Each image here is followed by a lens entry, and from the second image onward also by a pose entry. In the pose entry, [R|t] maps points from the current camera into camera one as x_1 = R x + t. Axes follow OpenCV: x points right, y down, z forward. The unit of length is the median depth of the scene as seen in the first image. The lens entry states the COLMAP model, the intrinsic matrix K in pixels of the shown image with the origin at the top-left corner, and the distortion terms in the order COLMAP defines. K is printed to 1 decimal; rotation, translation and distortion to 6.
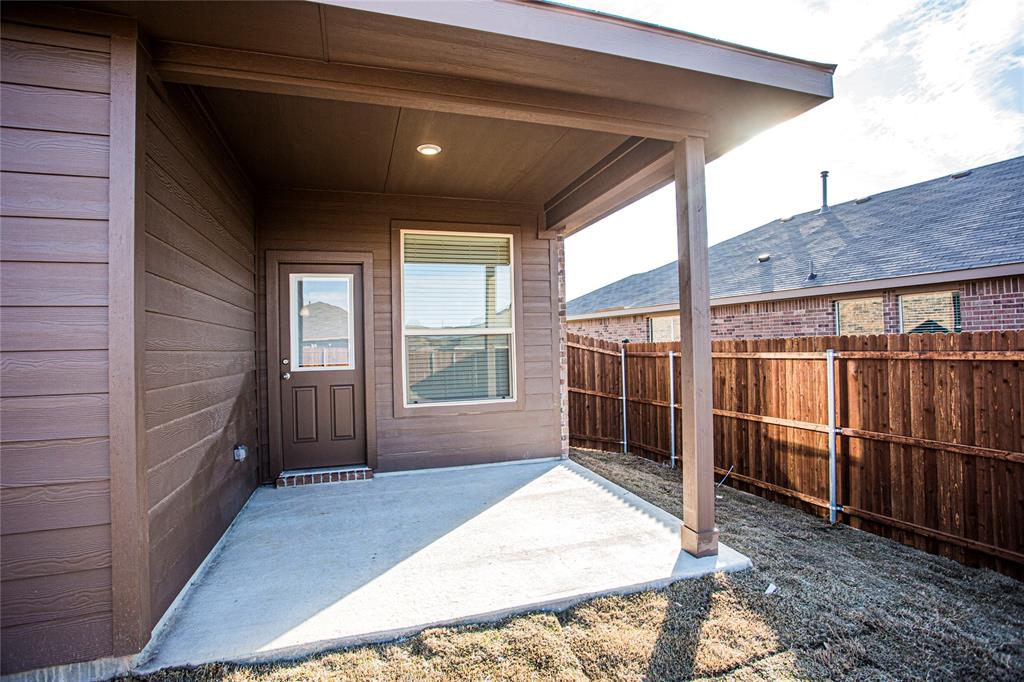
lens RADIAL K [[494.7, 0, 512.8], [0, 494.7, 338.7], [0, 0, 1]] dist [-0.062397, 0.022702]
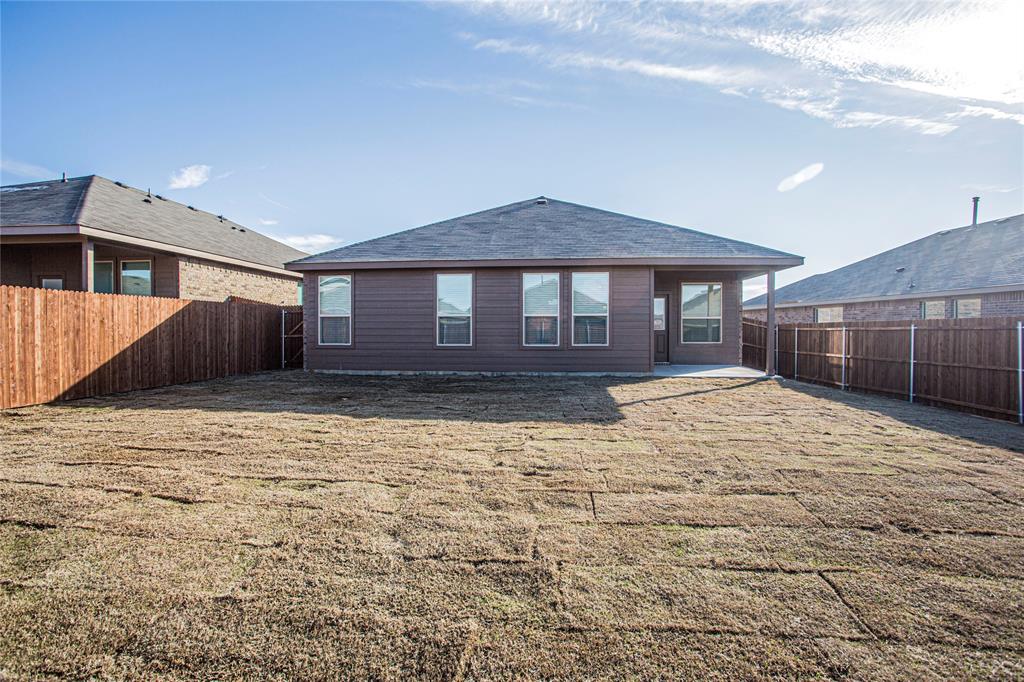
lens RADIAL K [[494.7, 0, 514.5], [0, 494.7, 337.8], [0, 0, 1]] dist [-0.062397, 0.022702]
pose [[0.923240, 0.029996, -0.383052, -0.012172], [-0.015232, 0.999022, 0.041519, -0.000261], [0.383923, -0.032497, 0.922793, -1.650892]]
